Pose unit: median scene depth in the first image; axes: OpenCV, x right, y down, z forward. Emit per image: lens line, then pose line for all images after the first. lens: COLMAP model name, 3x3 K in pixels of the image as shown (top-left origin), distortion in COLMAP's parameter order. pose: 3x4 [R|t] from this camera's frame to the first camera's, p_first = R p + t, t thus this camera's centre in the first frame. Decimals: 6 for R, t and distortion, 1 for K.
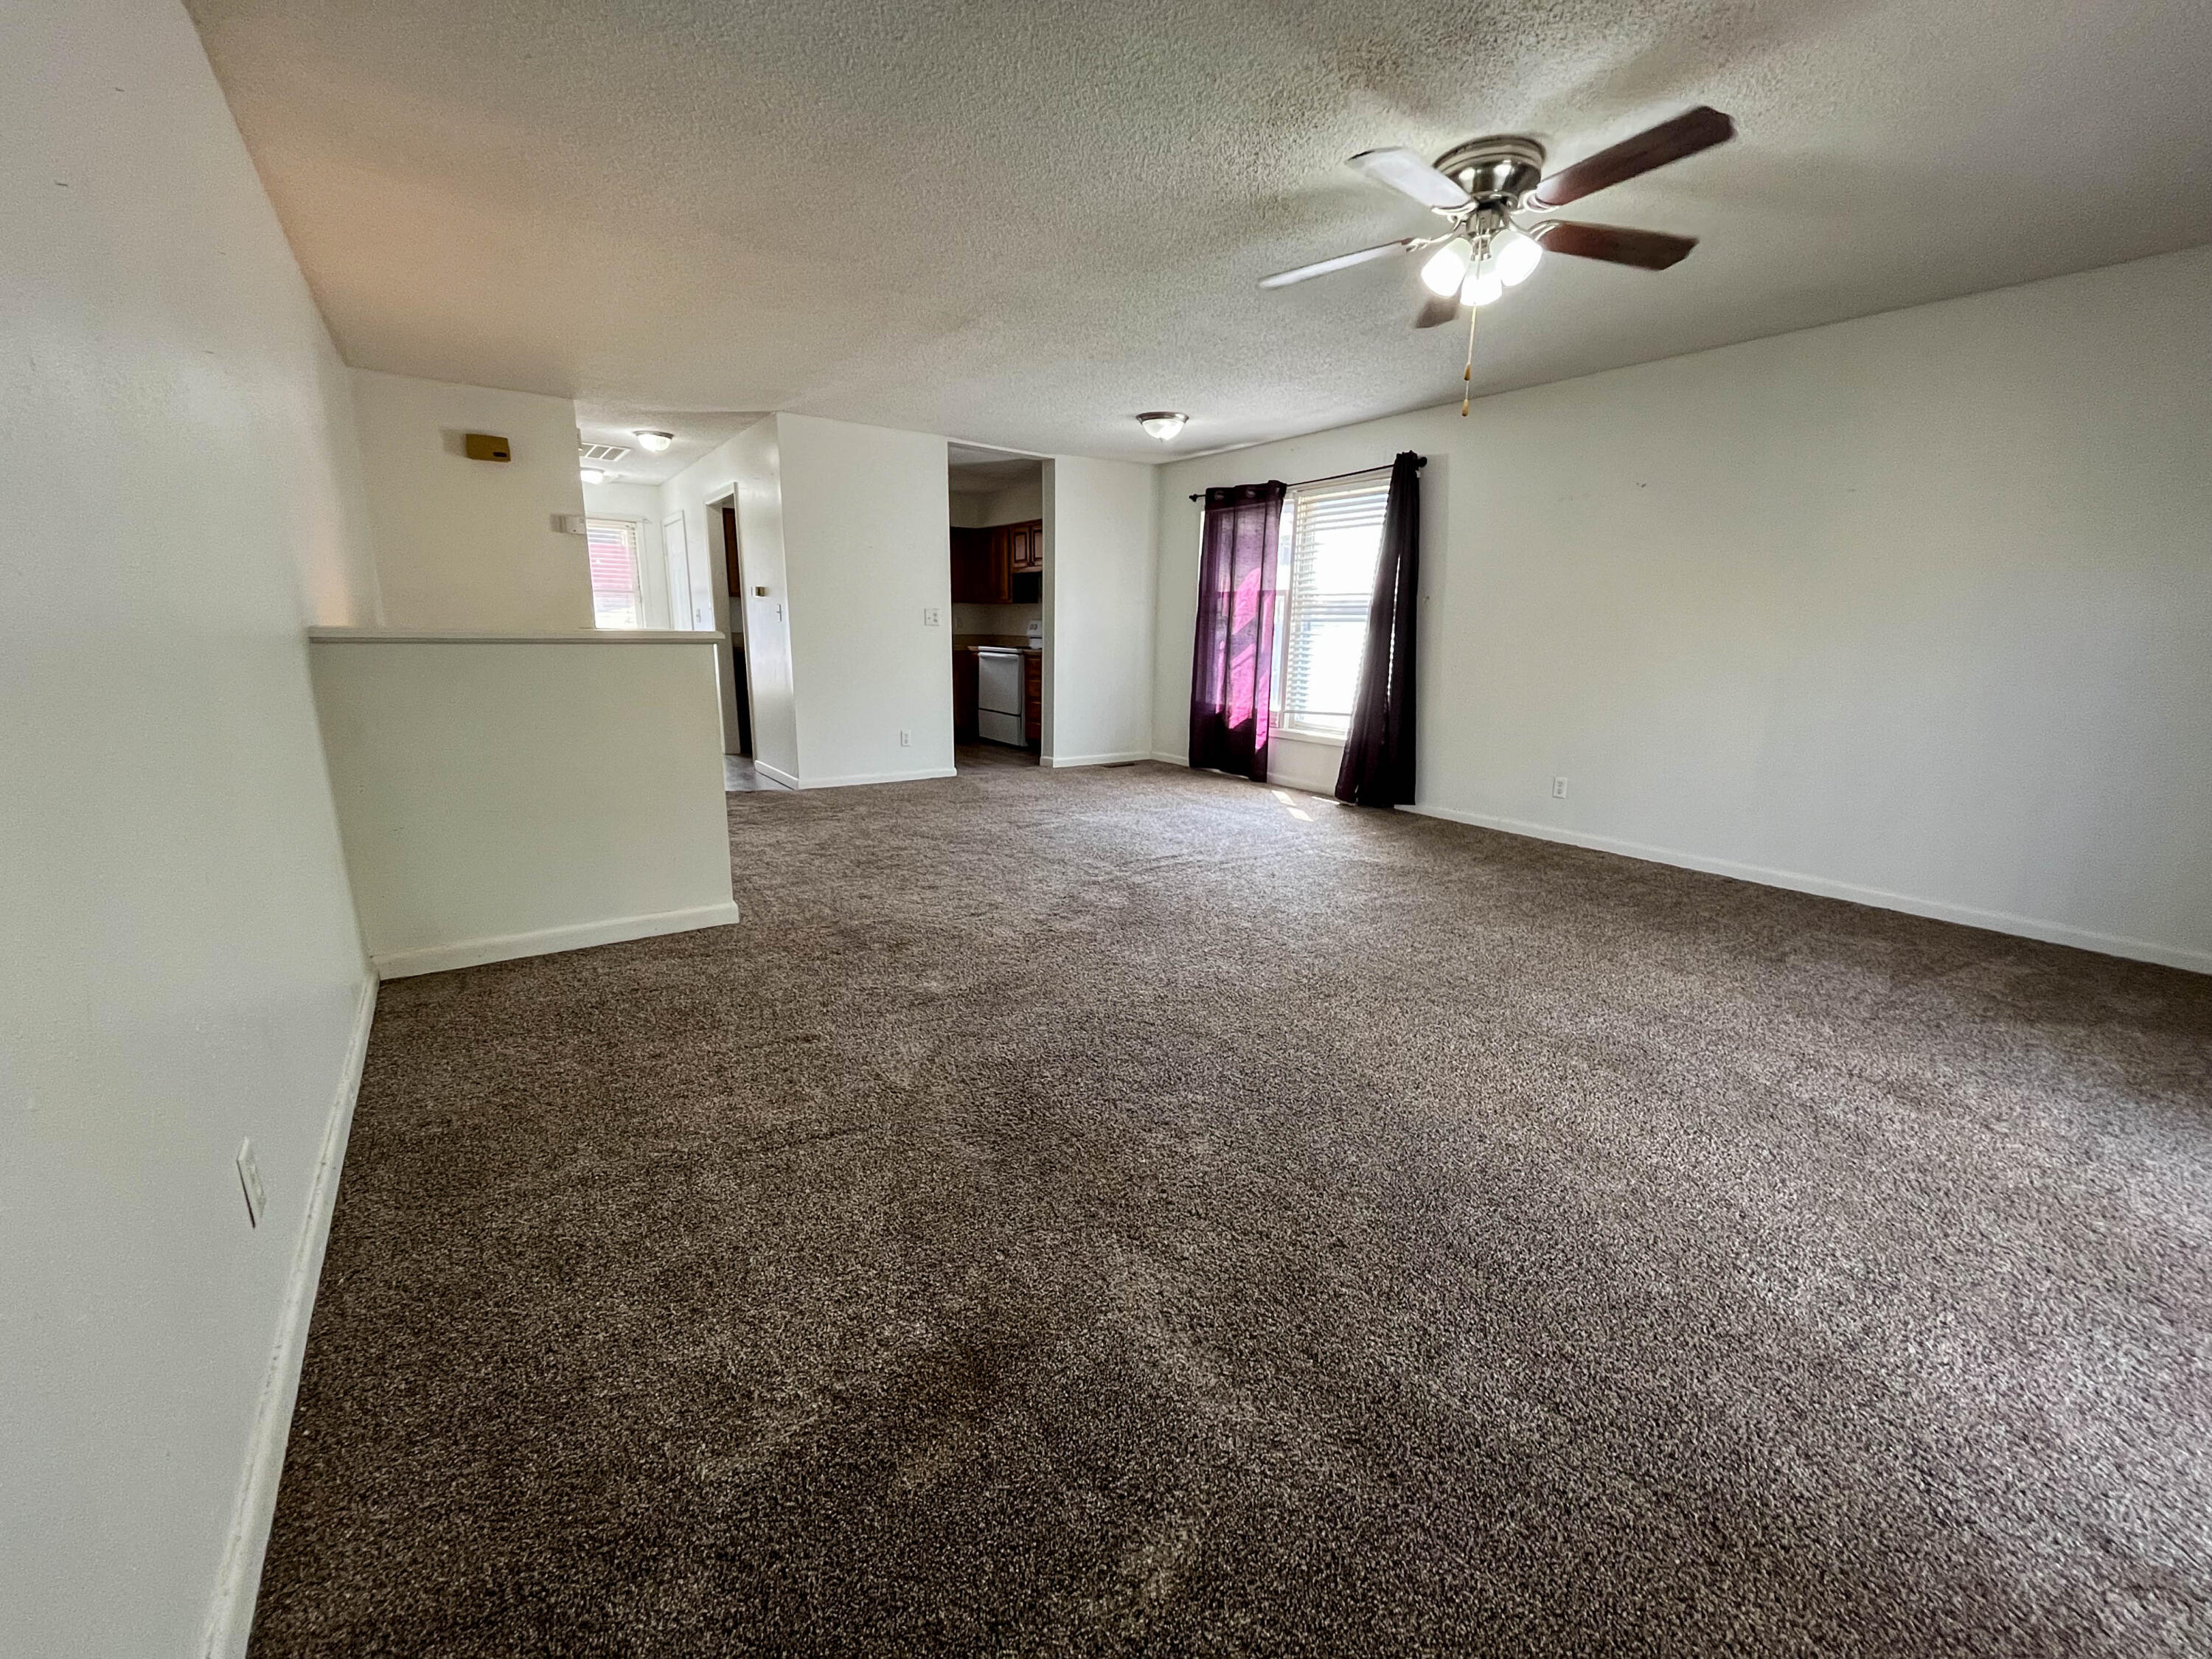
lens RADIAL K [[885.9, 0, 1106.0], [0, 885.9, 829.5], [0, 0, 1]] dist [-0.003600, -0.000156]
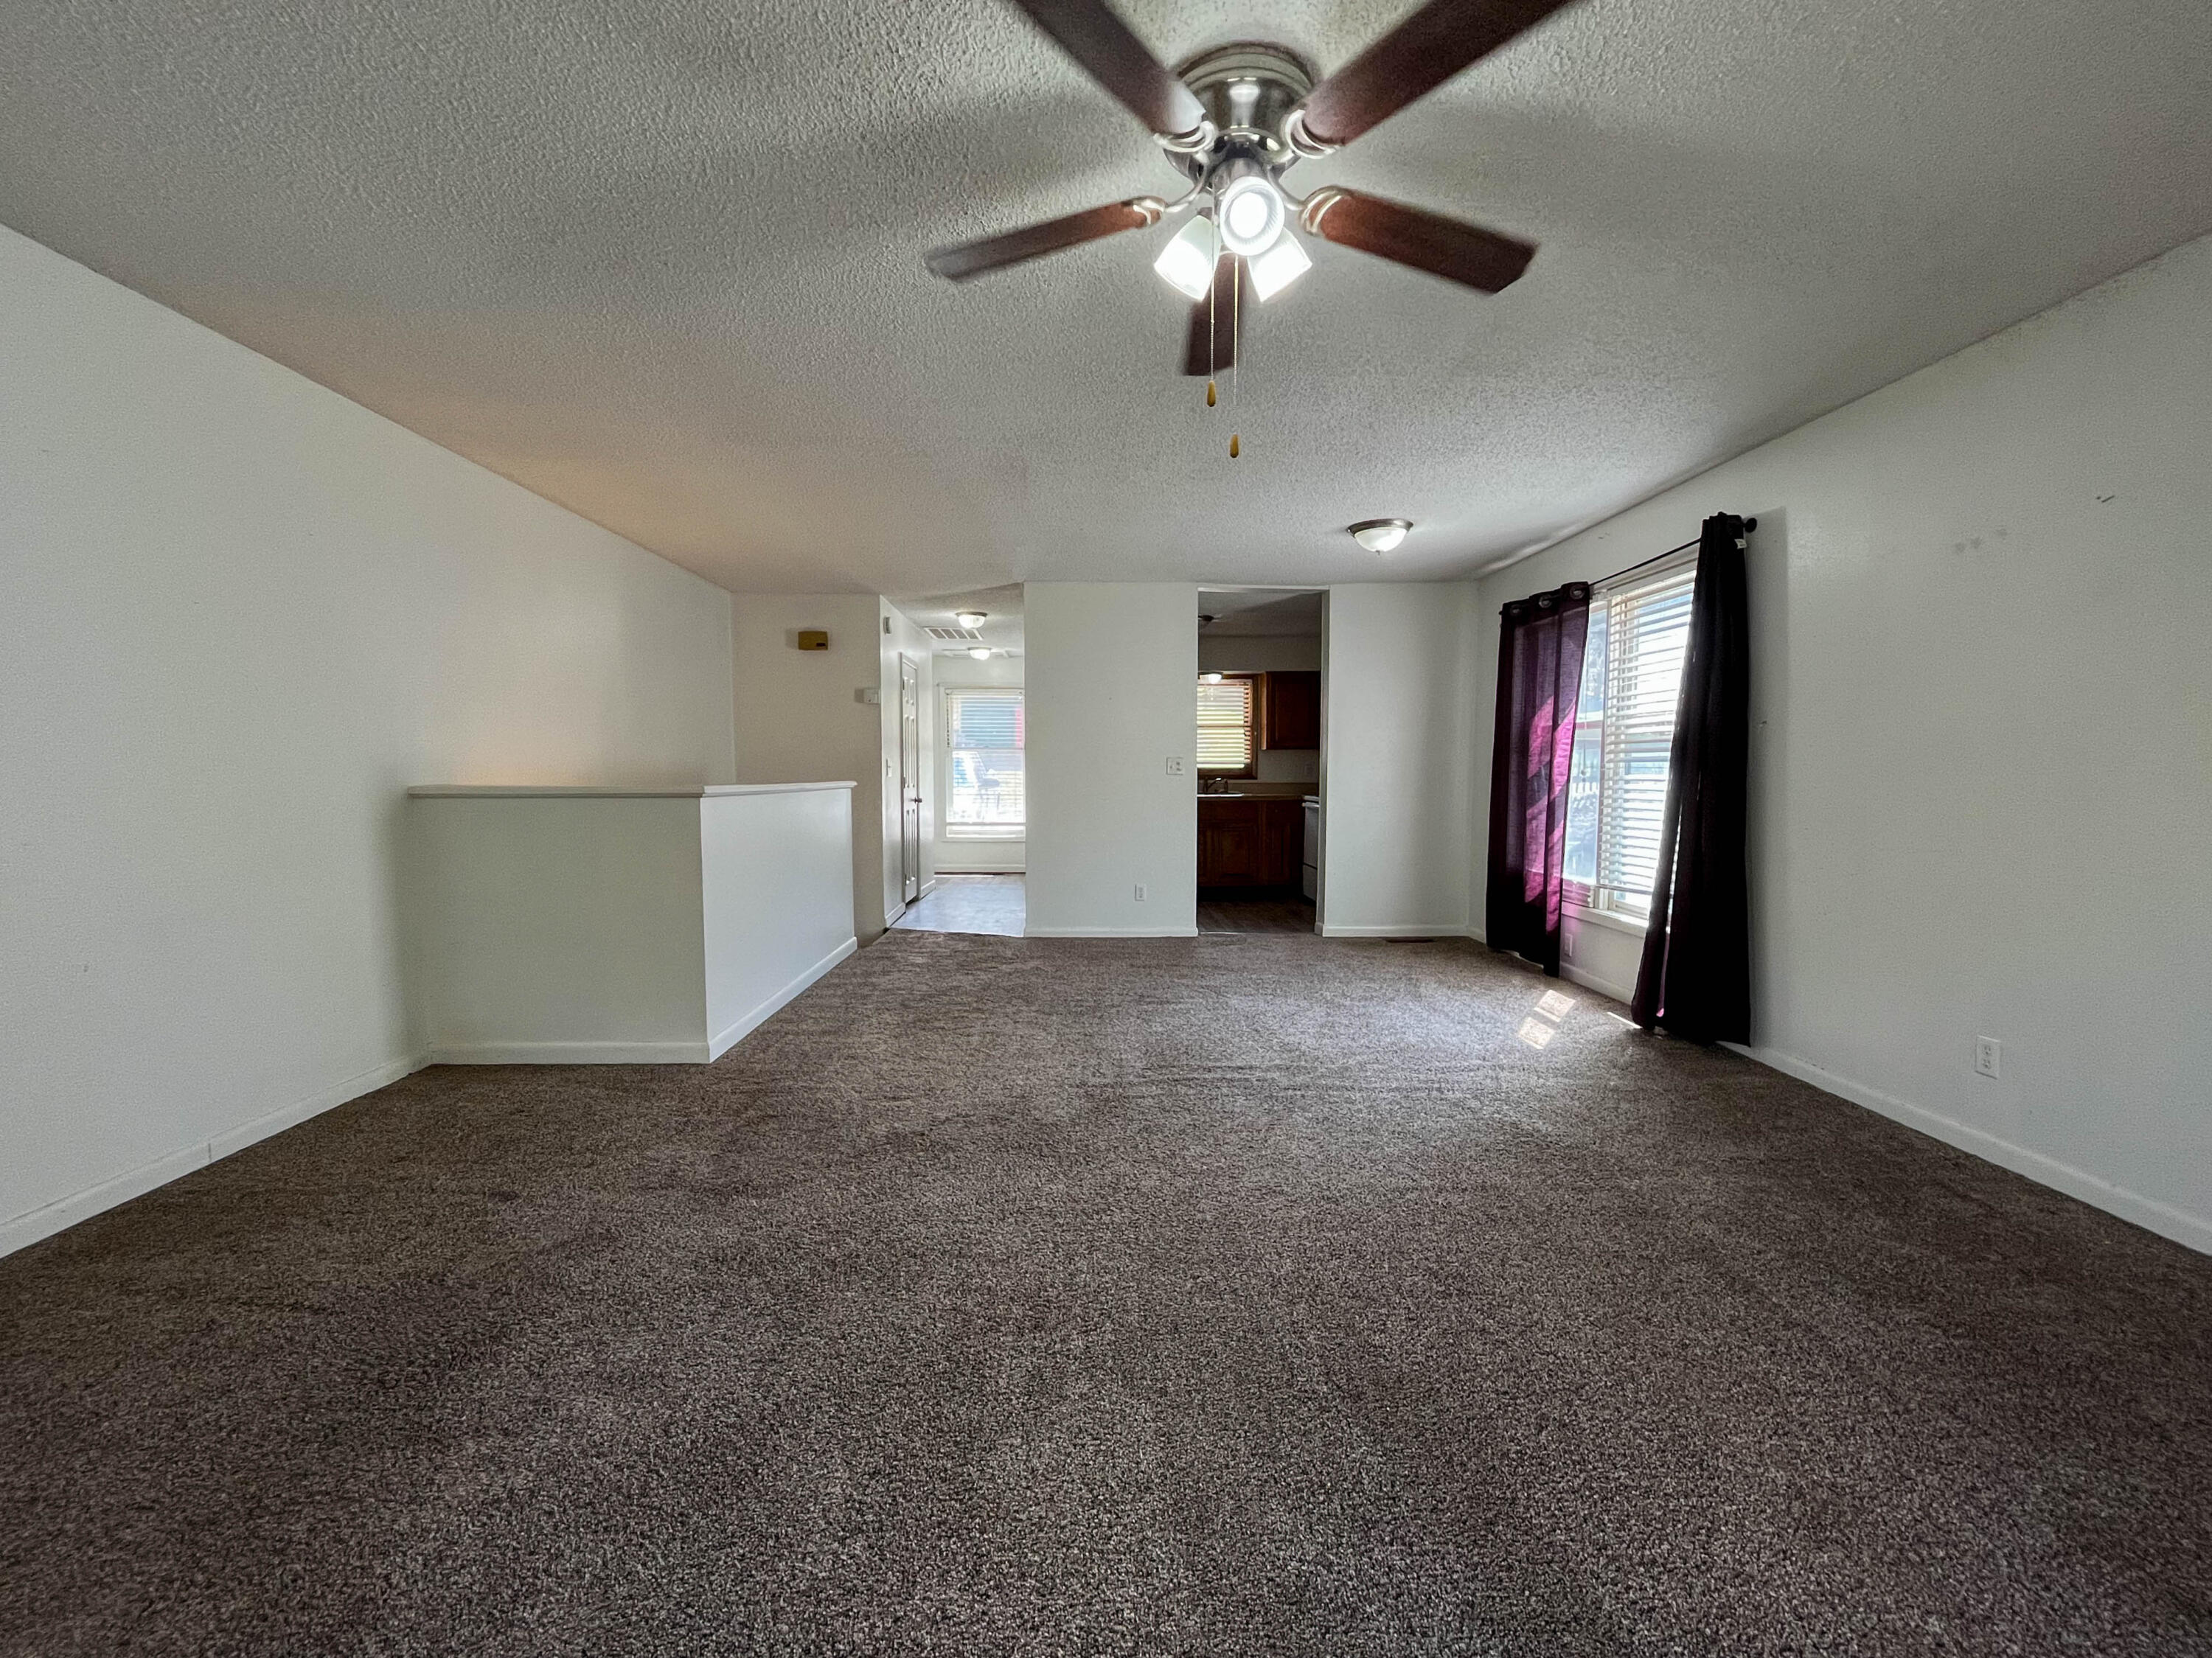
lens RADIAL K [[904.1, 0, 1094.5], [0, 904.1, 834.3], [0, 0, 1]] dist [-0.004932, 0.000155]
pose [[0.828469, 0.023195, -0.559554, 0.389697], [-0.110847, 0.986167, -0.123239, -0.056392], [0.548955, 0.164124, 0.819580, 0.248091]]
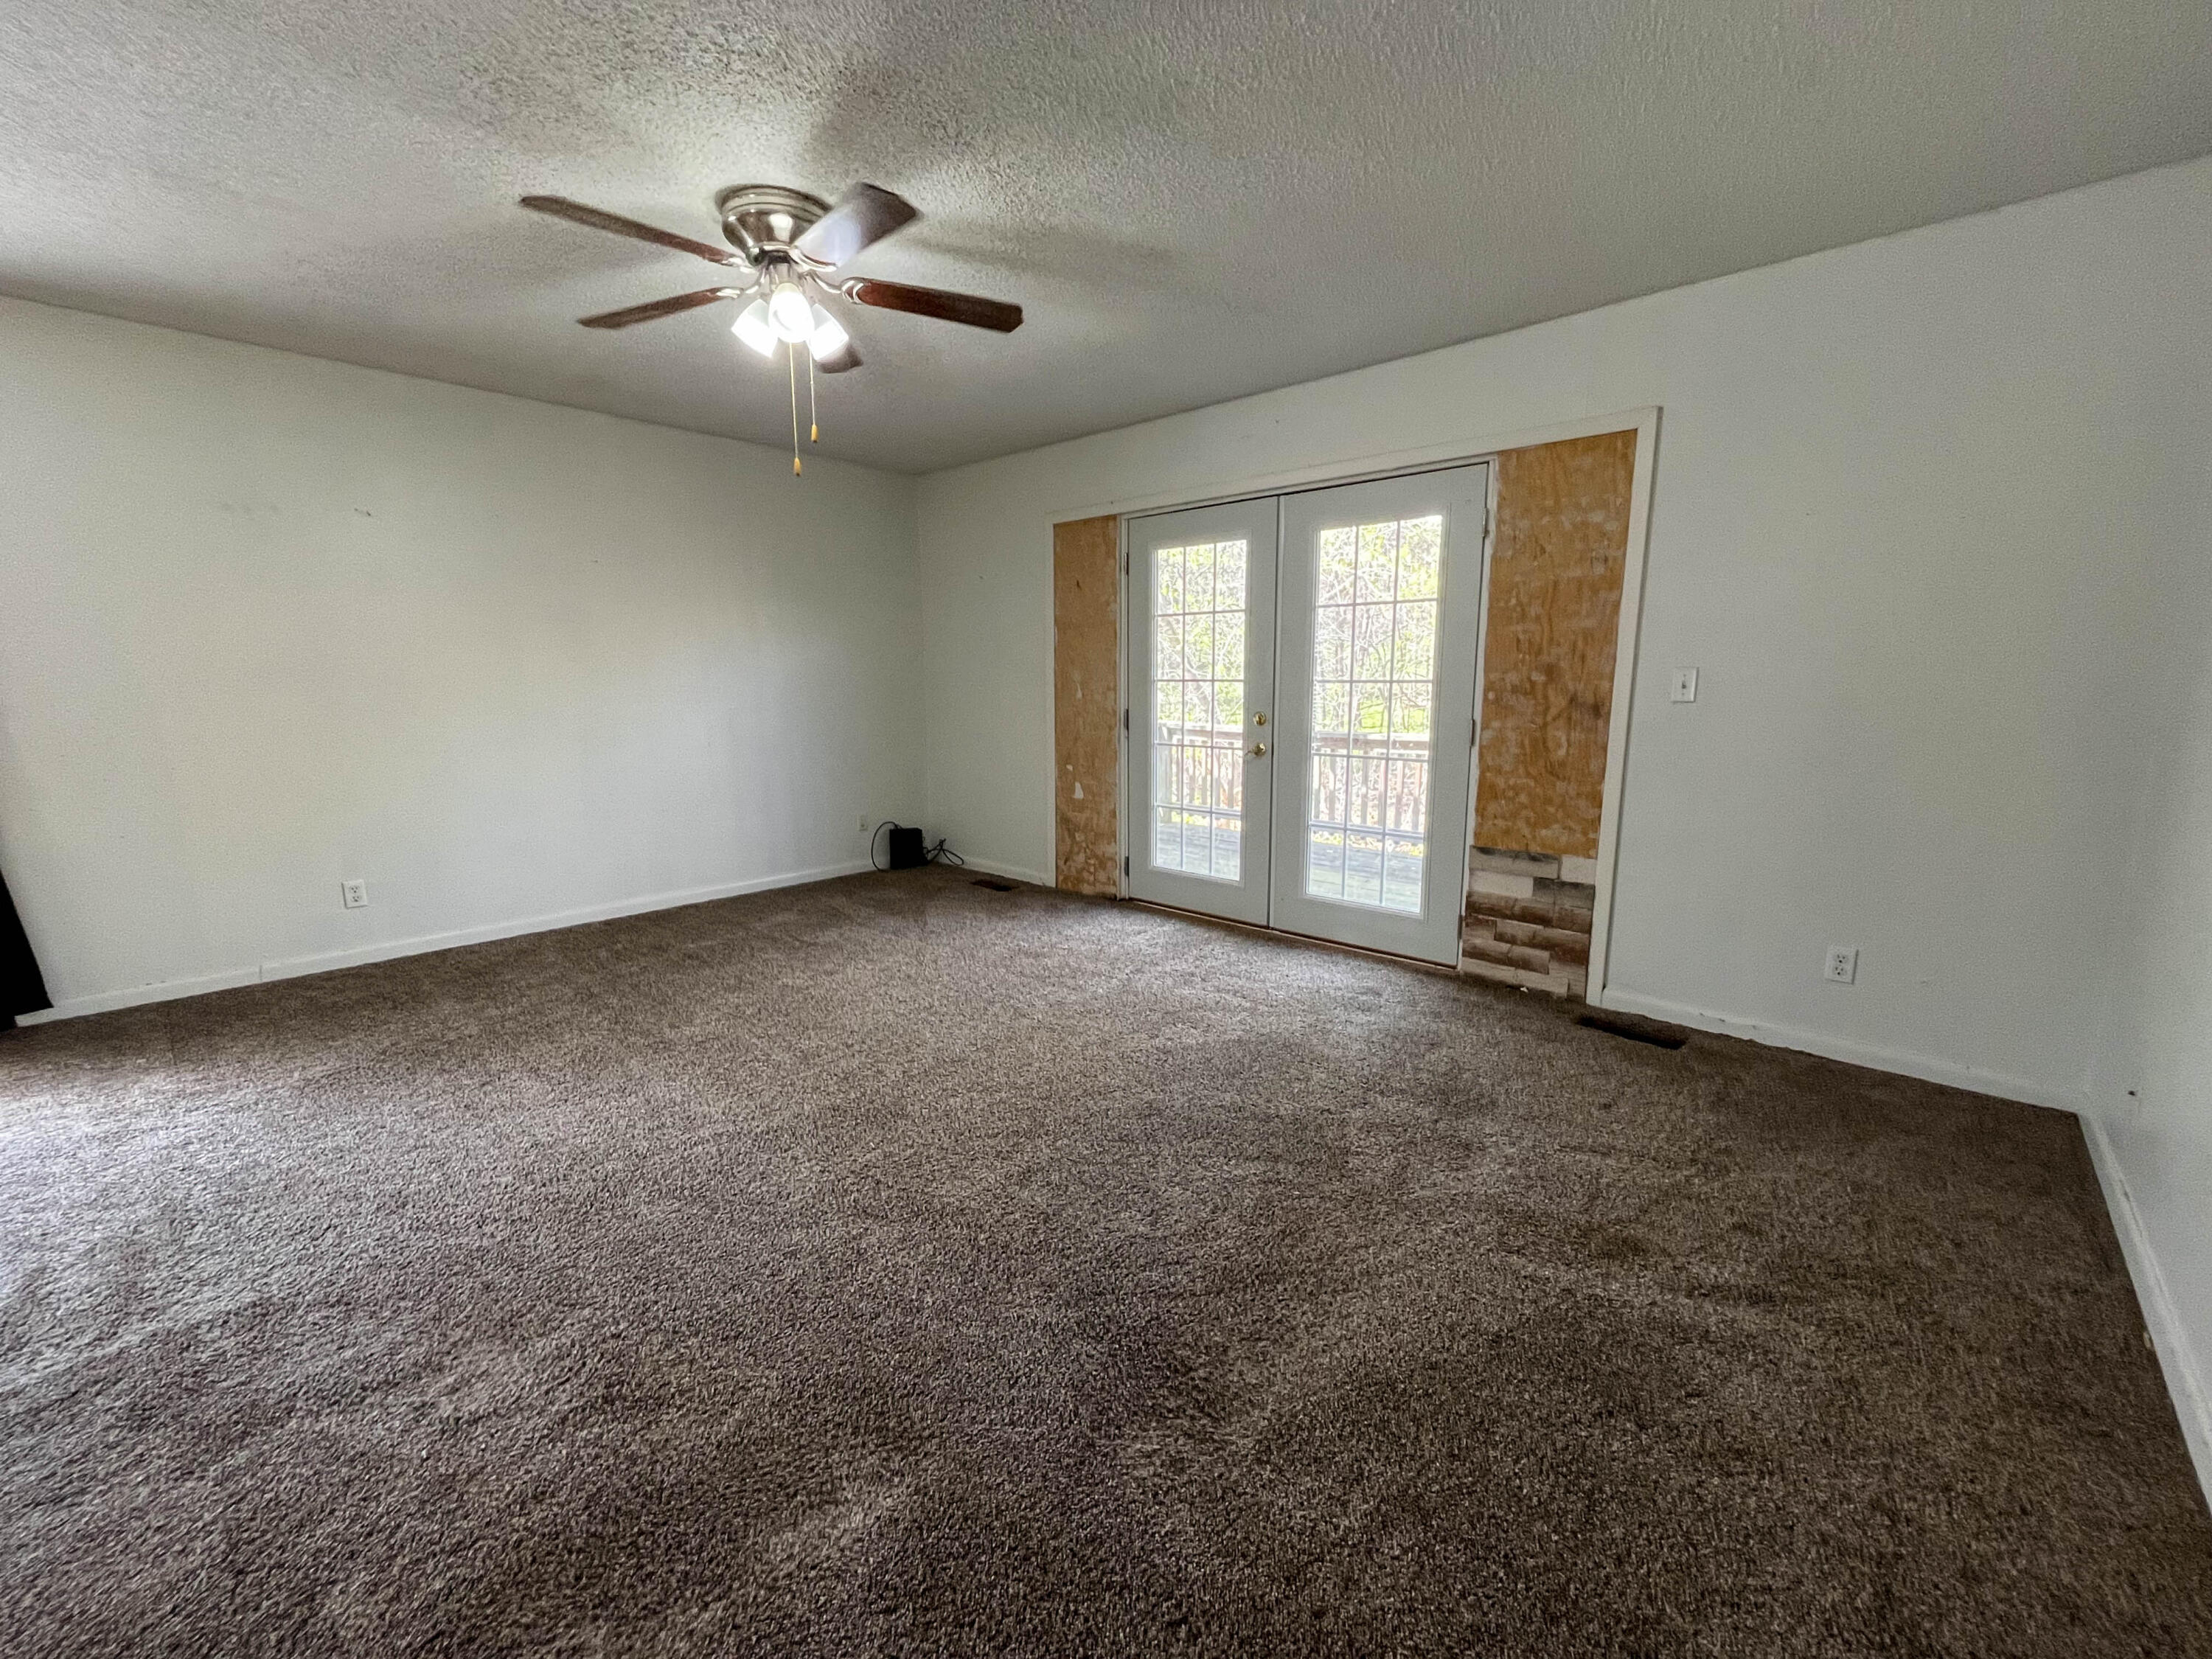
lens RADIAL K [[885.9, 0, 1106.0], [0, 885.9, 829.5], [0, 0, 1]] dist [-0.003600, -0.000156]
pose [[-0.212968, -0.181559, 0.960042, -0.361860], [0.210425, 0.951003, 0.226529, -0.144347], [-0.954131, 0.250260, -0.164329, 0.527657]]
